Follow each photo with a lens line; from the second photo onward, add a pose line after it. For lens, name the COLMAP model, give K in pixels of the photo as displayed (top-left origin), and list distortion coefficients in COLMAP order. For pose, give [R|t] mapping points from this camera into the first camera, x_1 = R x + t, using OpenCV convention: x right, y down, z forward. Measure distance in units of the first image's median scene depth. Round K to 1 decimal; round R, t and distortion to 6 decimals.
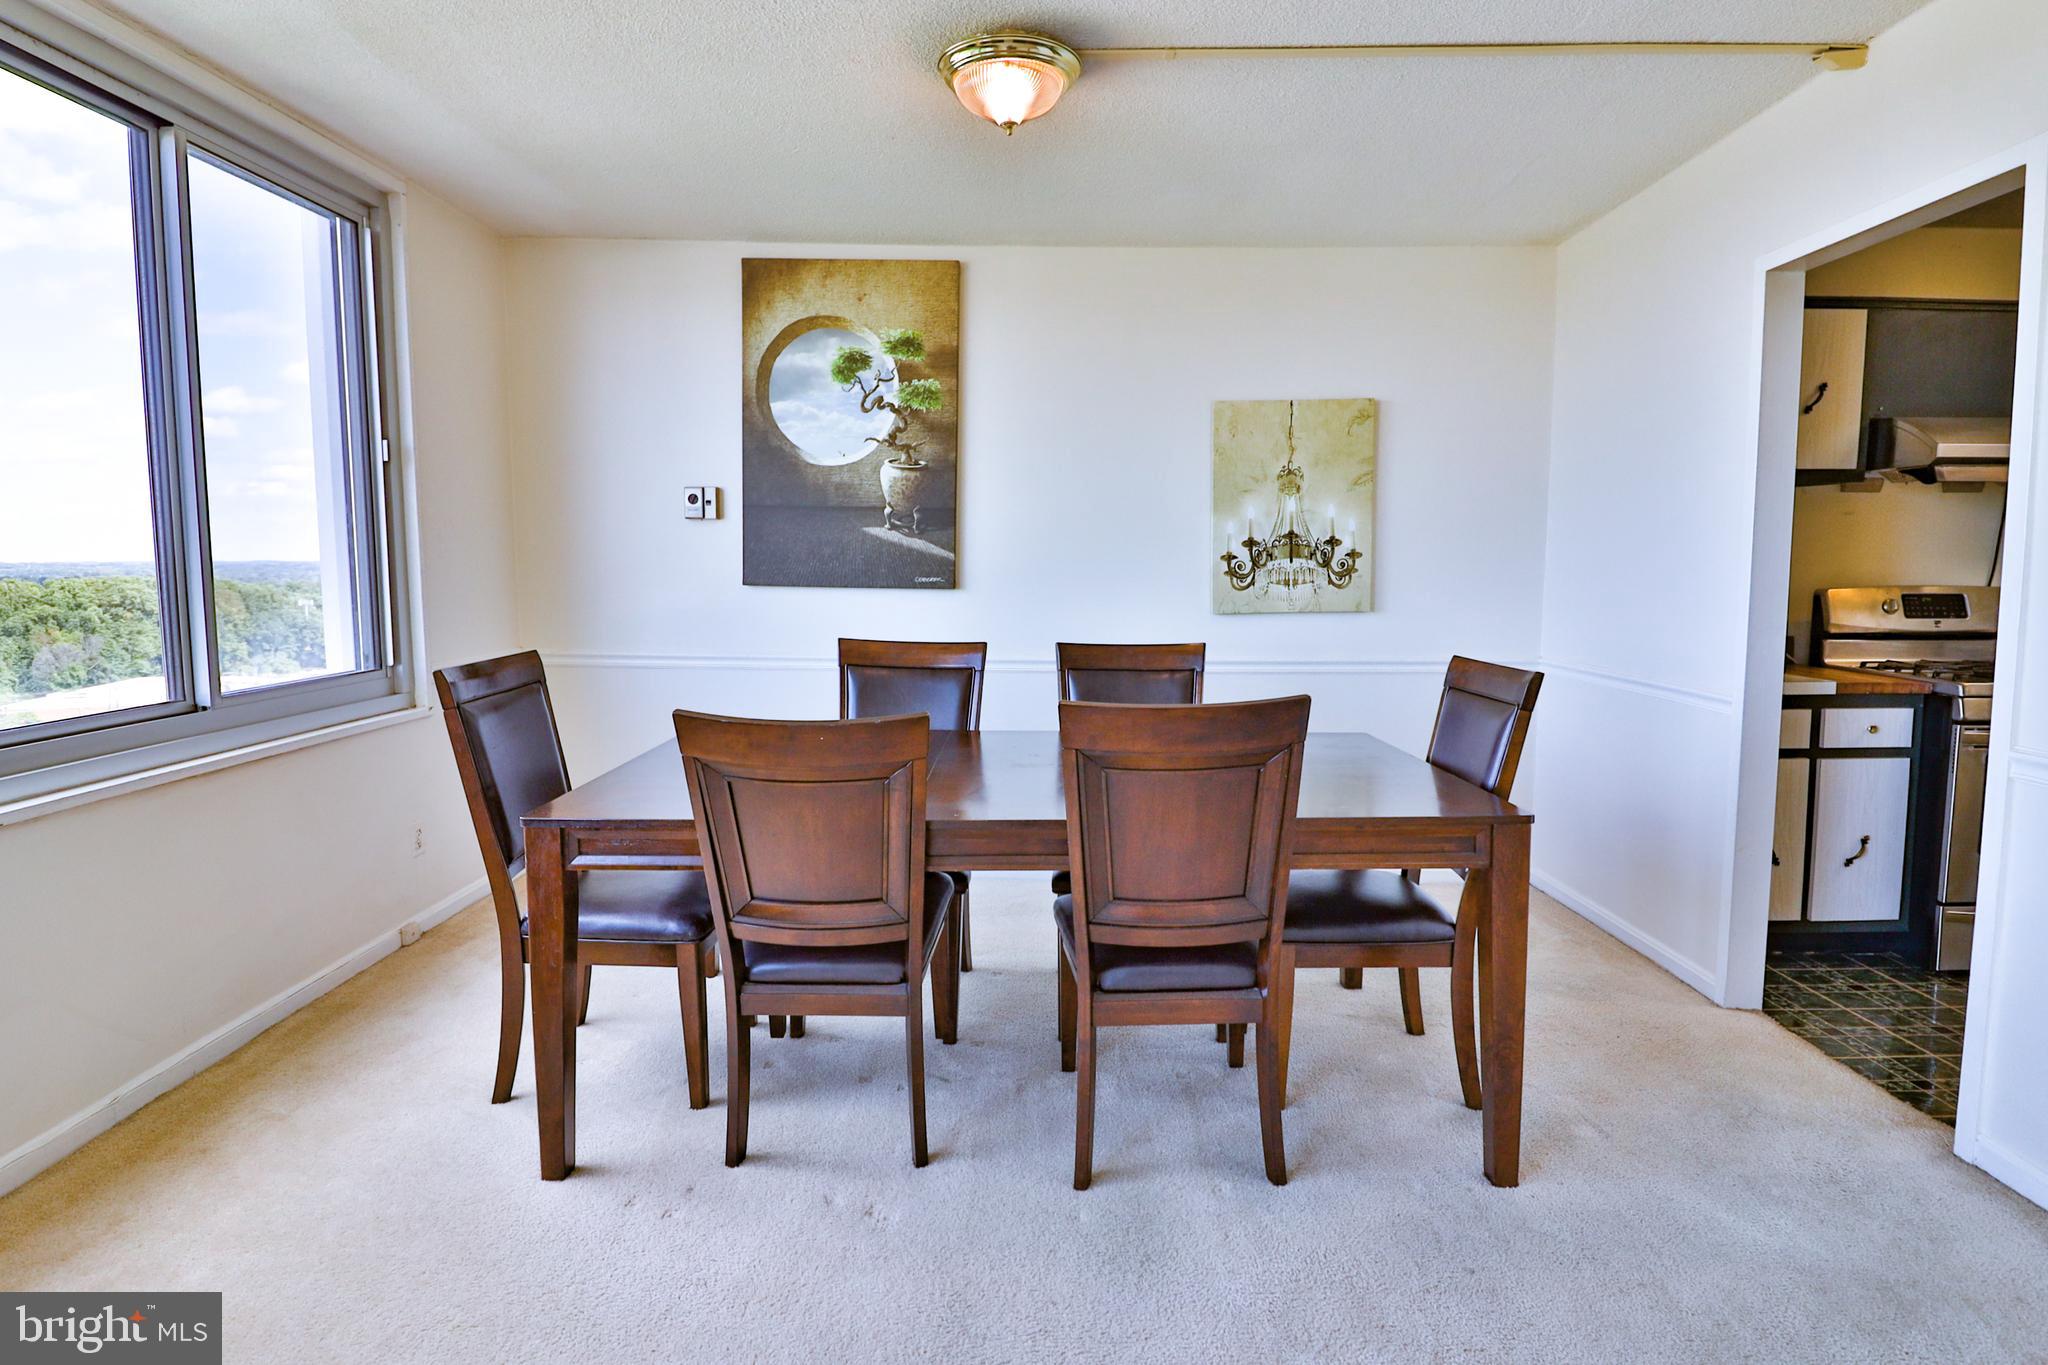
lens RADIAL K [[1054.0, 0, 1033.5], [0, 1054.0, 649.2], [0, 0, 1]] dist [-0.005001, -0.002480]
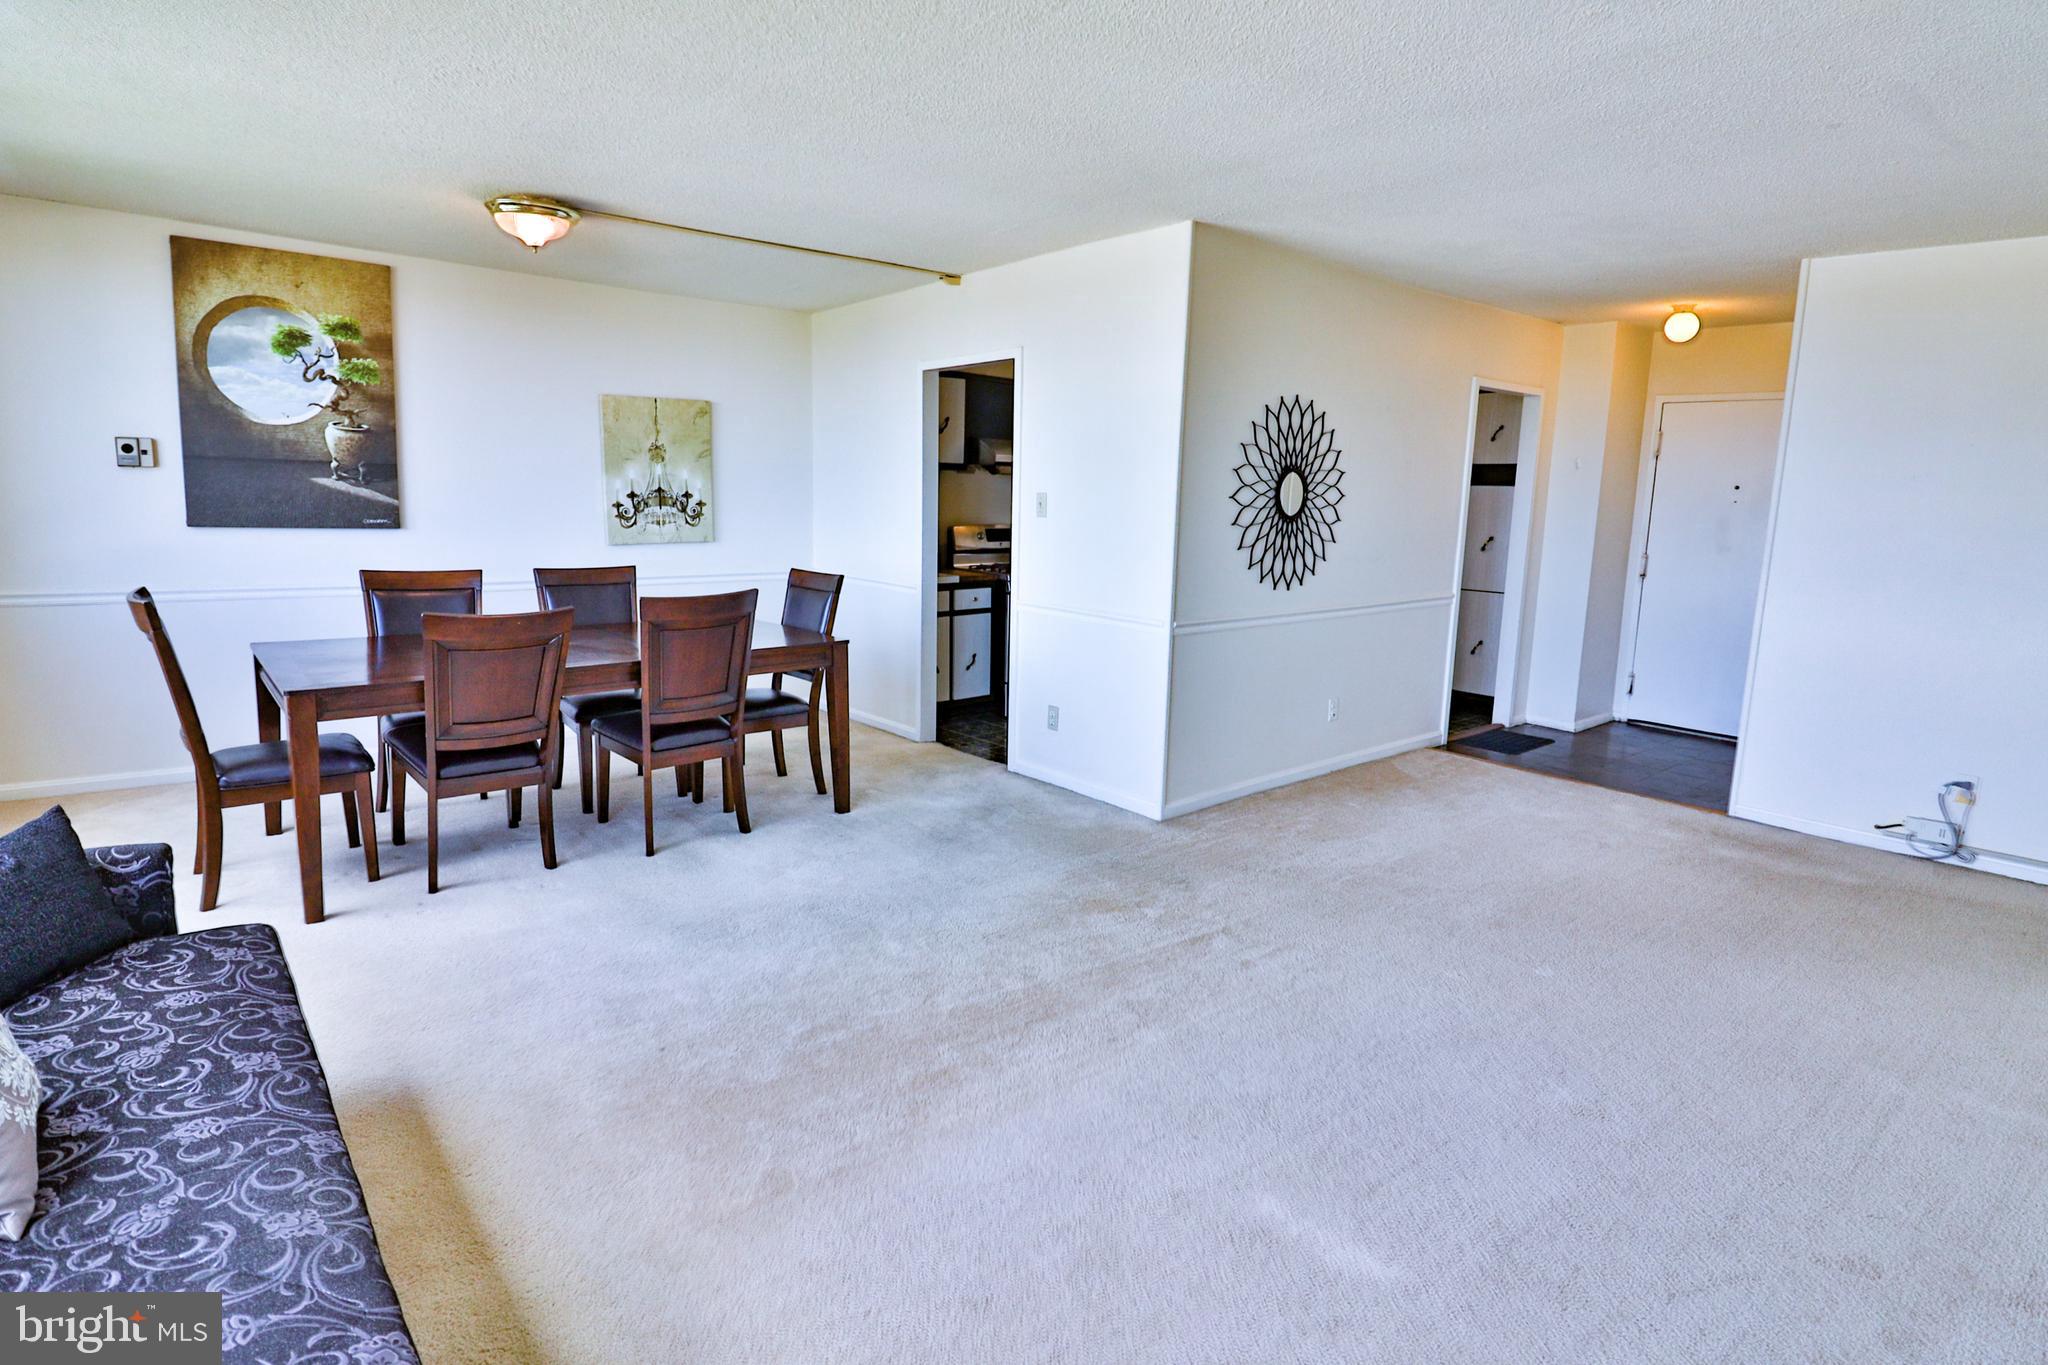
lens RADIAL K [[1051.6, 0, 1048.8], [0, 1051.6, 680.3], [0, 0, 1]] dist [-0.005521, -0.002085]
pose [[0.742447, -0.100896, 0.662263, -0.360414], [0.027972, 0.992400, 0.119834, -0.005433], [-0.669320, -0.070446, 0.739627, -0.482876]]
